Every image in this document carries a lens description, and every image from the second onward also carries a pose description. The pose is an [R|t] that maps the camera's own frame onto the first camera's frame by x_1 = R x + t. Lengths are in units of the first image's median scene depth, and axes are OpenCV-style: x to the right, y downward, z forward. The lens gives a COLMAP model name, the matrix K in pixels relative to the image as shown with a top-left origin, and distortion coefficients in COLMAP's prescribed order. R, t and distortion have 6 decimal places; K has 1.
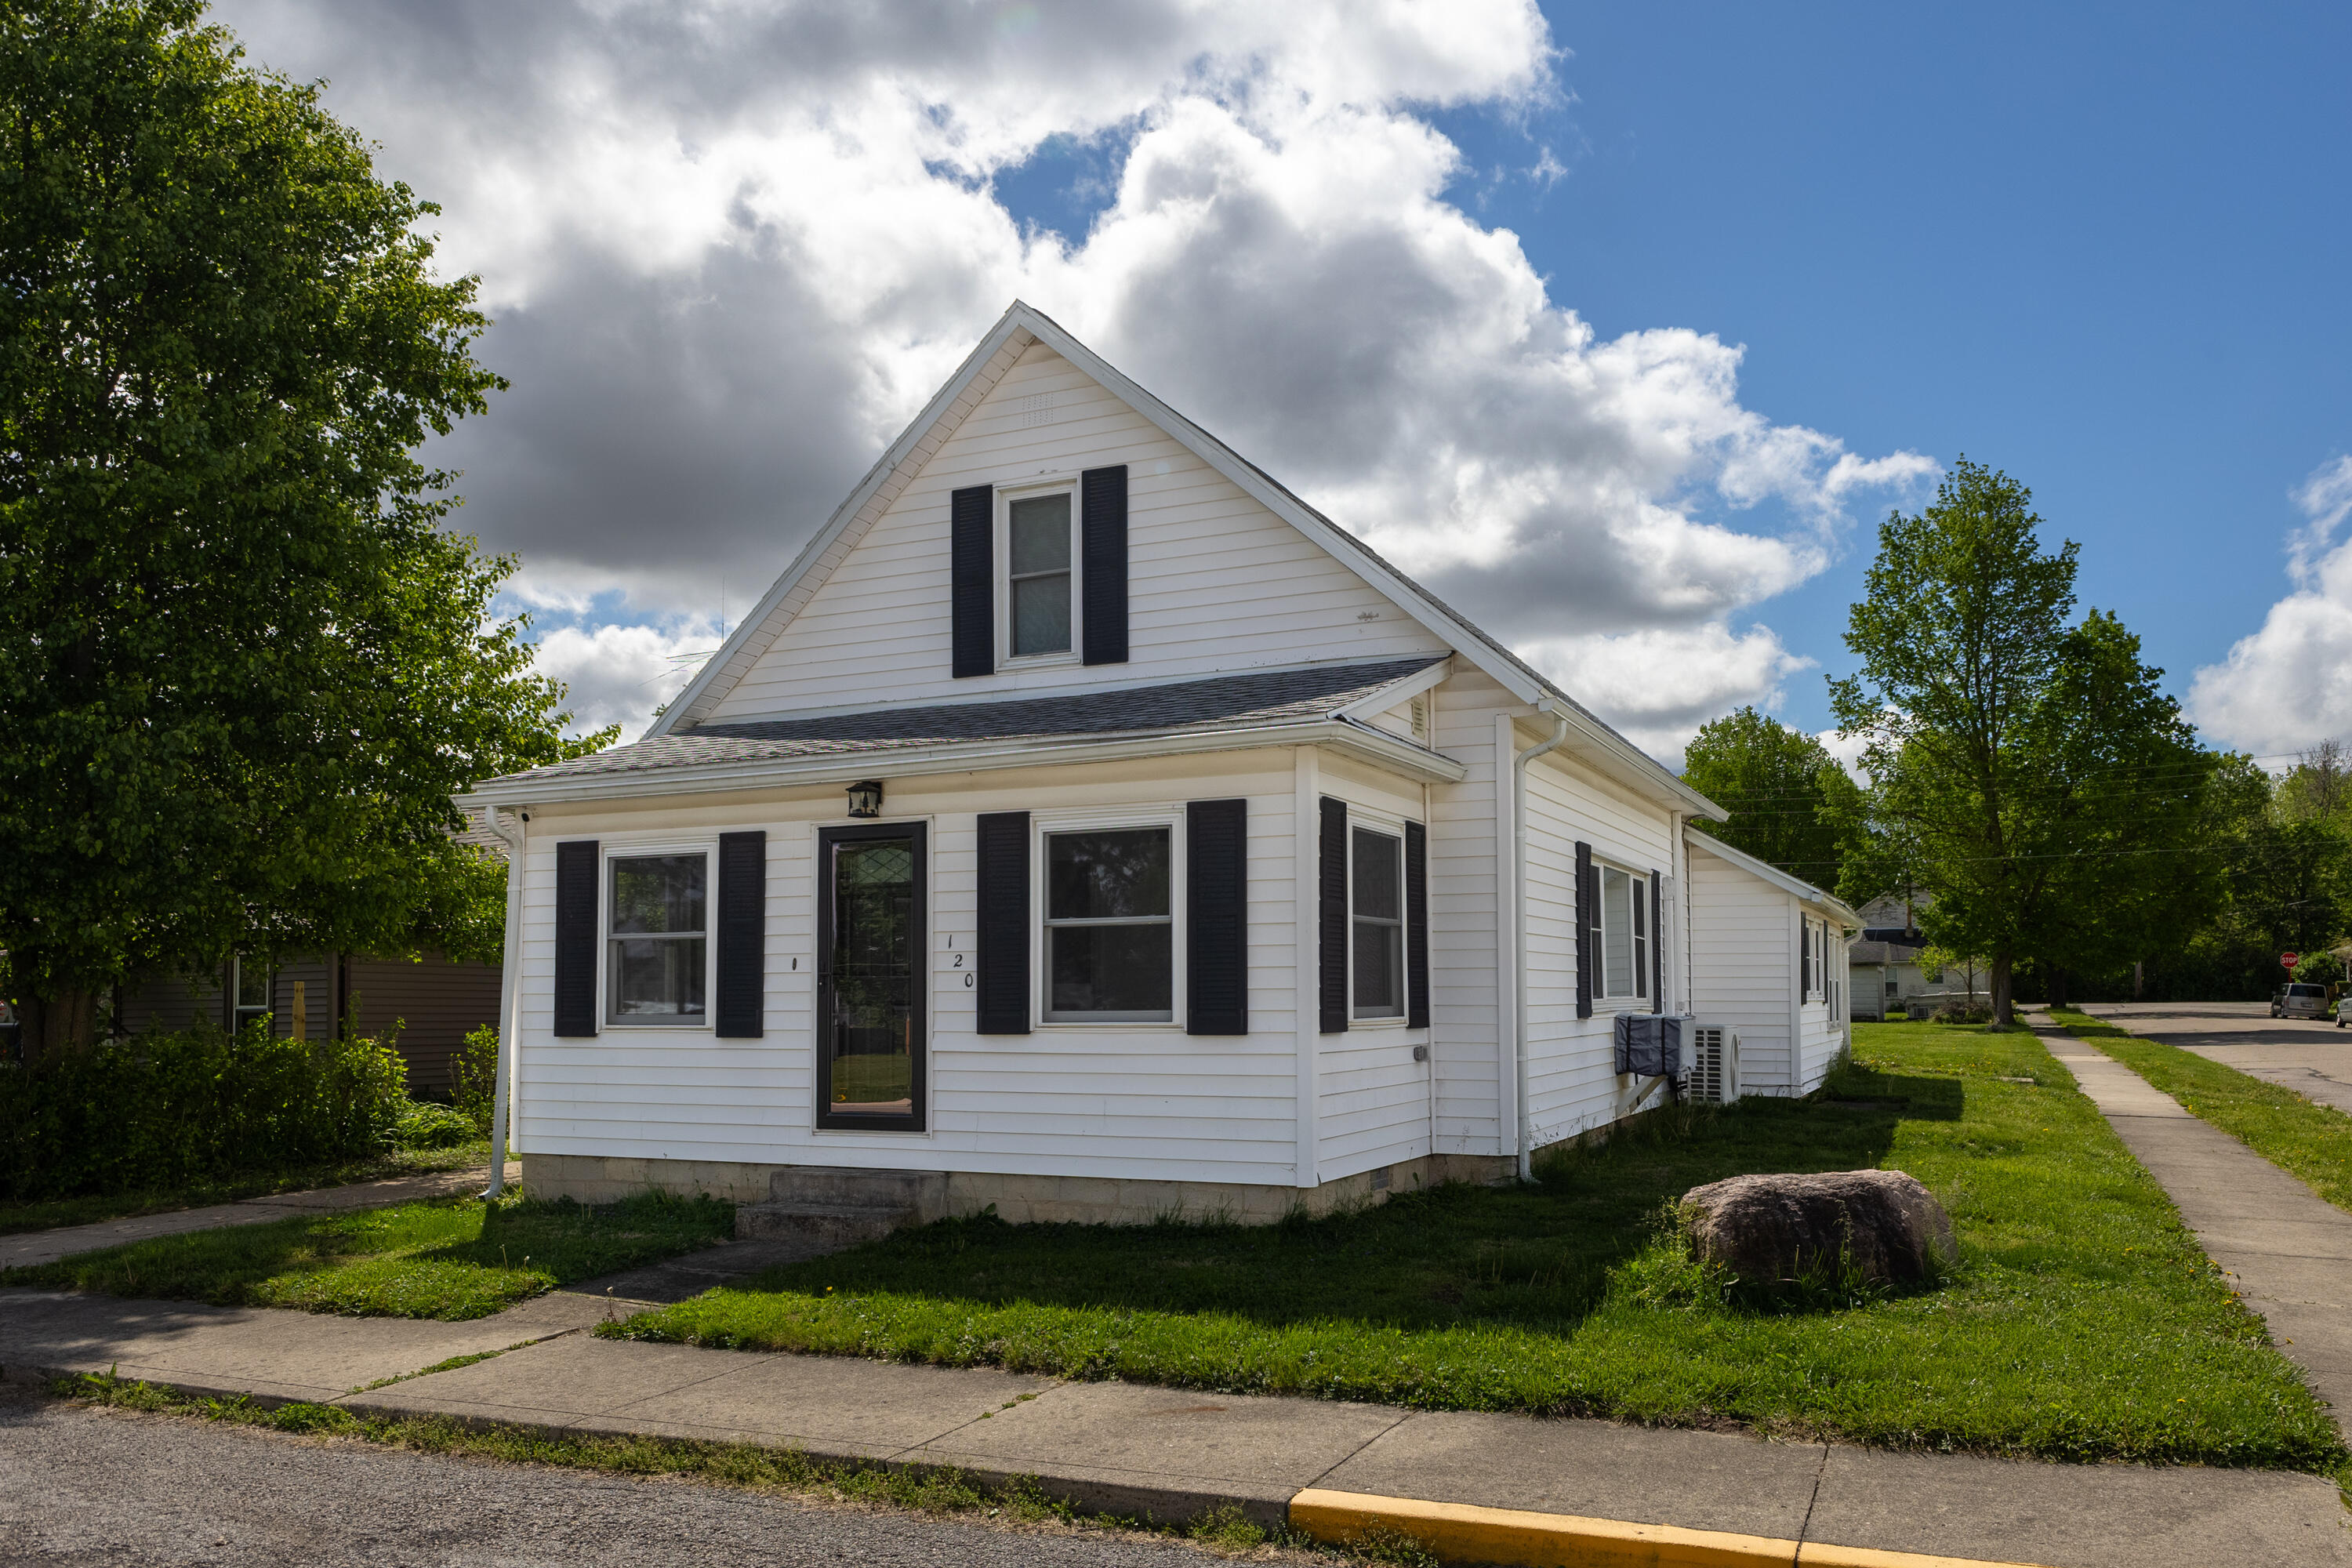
lens RADIAL K [[1724.1, 0, 1183.9], [0, 1724.1, 910.7], [0, 0, 1]] dist [-0.006442, -0.002035]
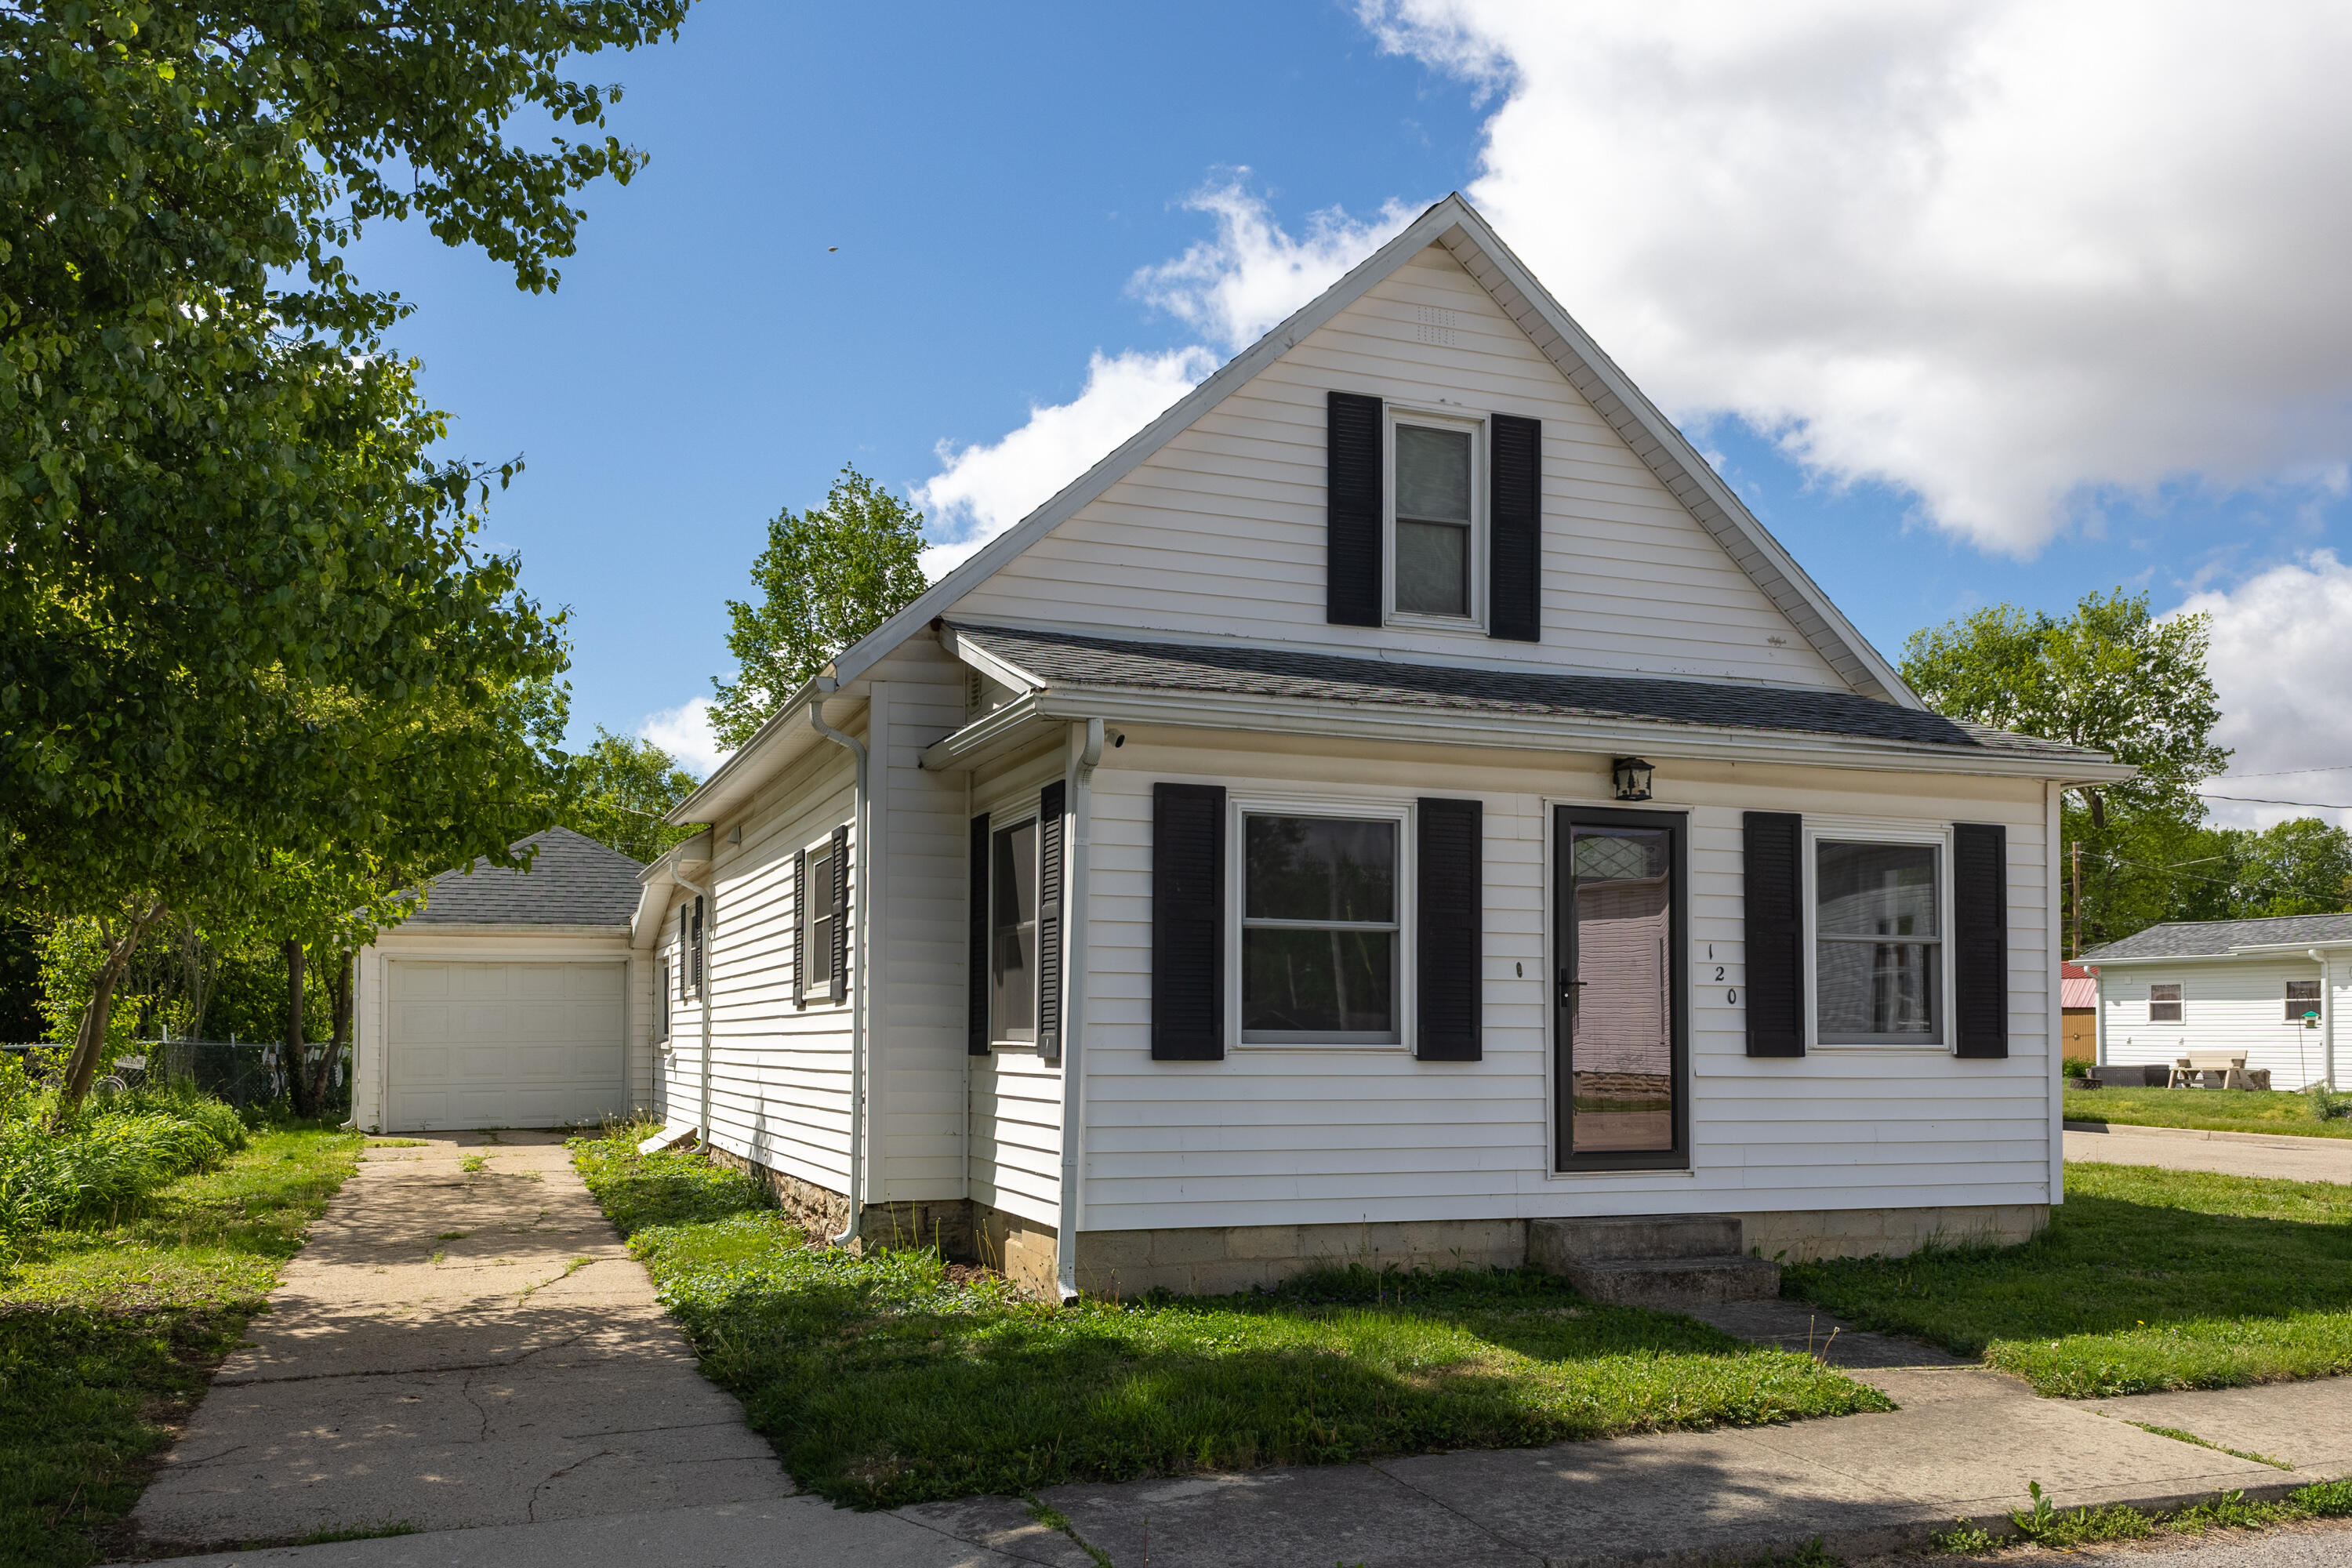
lens RADIAL K [[1982.4, 0, 1178.9], [0, 1982.4, 936.7], [0, 0, 1]] dist [0.050120, 0.003024]
pose [[0.691035, 0.046110, 0.721349, -0.999554], [-0.049202, 0.998649, -0.016701, 0.038334], [-0.721144, -0.023951, 0.692371, 0.464225]]
